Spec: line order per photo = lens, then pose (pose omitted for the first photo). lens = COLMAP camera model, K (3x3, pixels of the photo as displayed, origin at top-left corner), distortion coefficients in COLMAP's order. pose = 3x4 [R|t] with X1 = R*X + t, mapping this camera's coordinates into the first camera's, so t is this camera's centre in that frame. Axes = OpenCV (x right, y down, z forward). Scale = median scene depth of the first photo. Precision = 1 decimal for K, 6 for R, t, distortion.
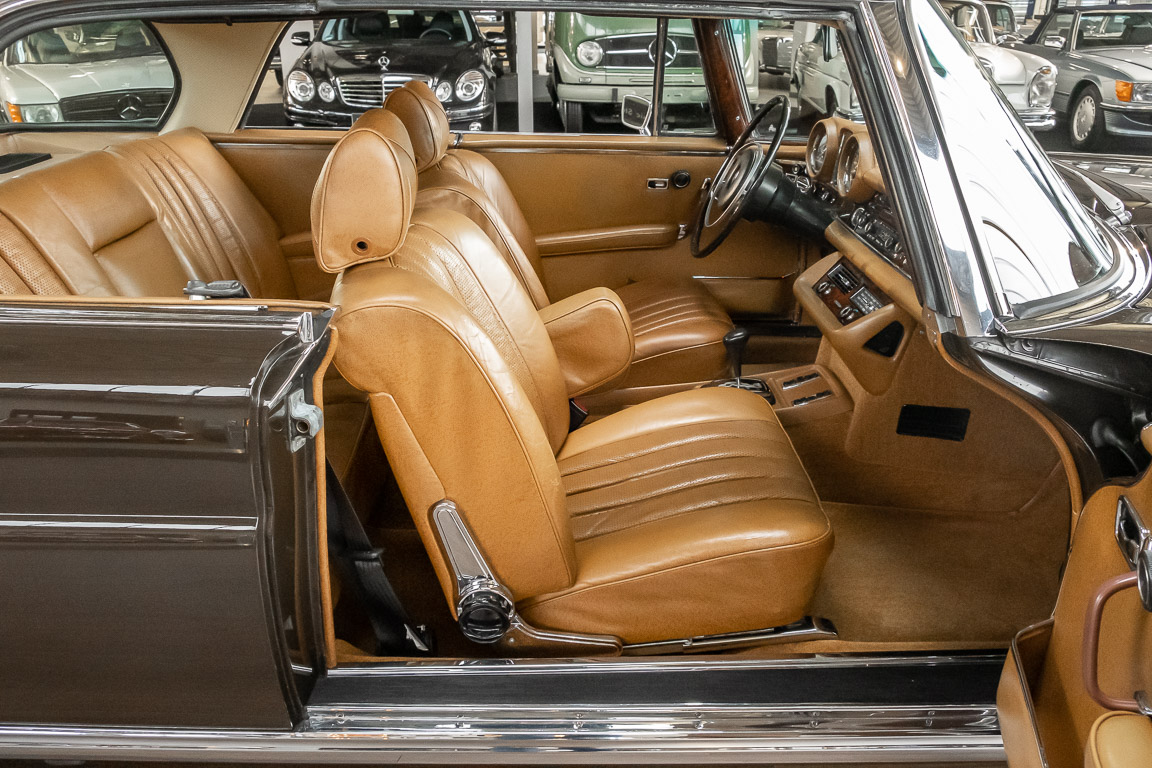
lens RADIAL K [[906.6, 0, 559.7], [0, 906.6, 382.2], [0, 0, 1]] dist [-0.021925, 0.003583]
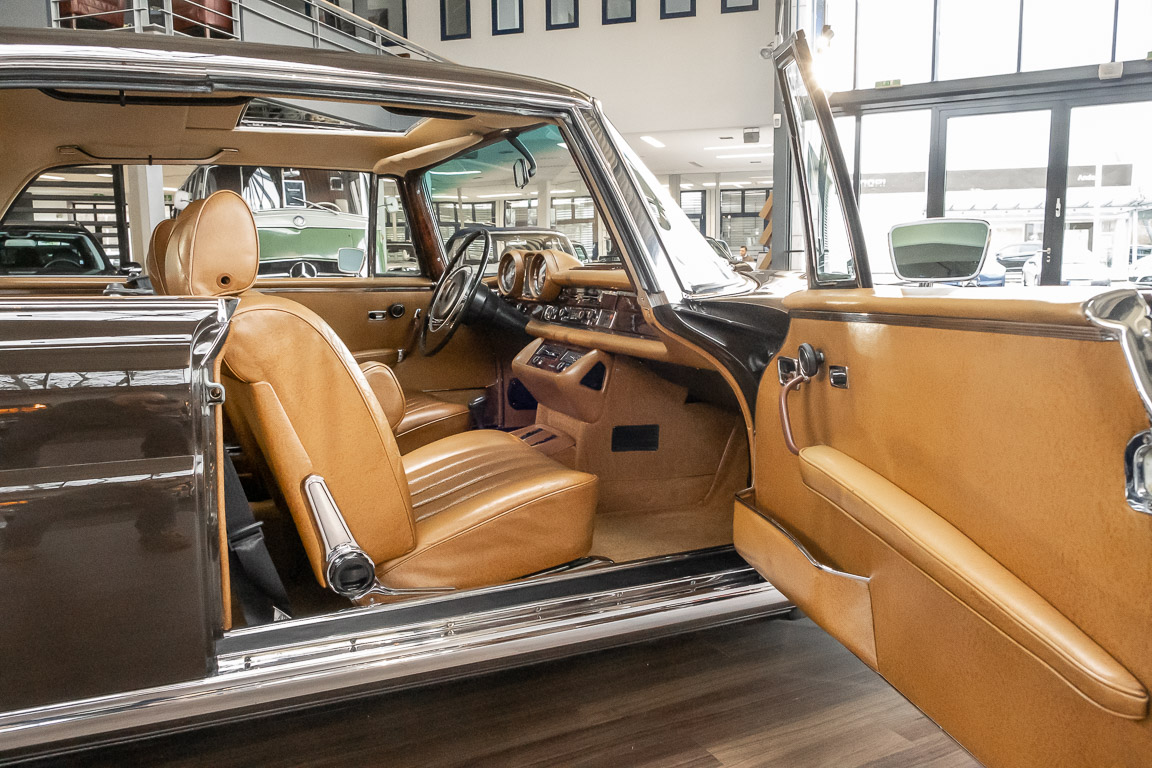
lens RADIAL K [[906.6, 0, 559.7], [0, 906.6, 382.2], [0, 0, 1]] dist [-0.021925, 0.003583]
pose [[0.914060, -0.063484, 0.400581, -0.202820], [0.166027, 0.959697, -0.226752, 0.228696], [-0.370041, 0.273772, 0.887761, -0.159217]]
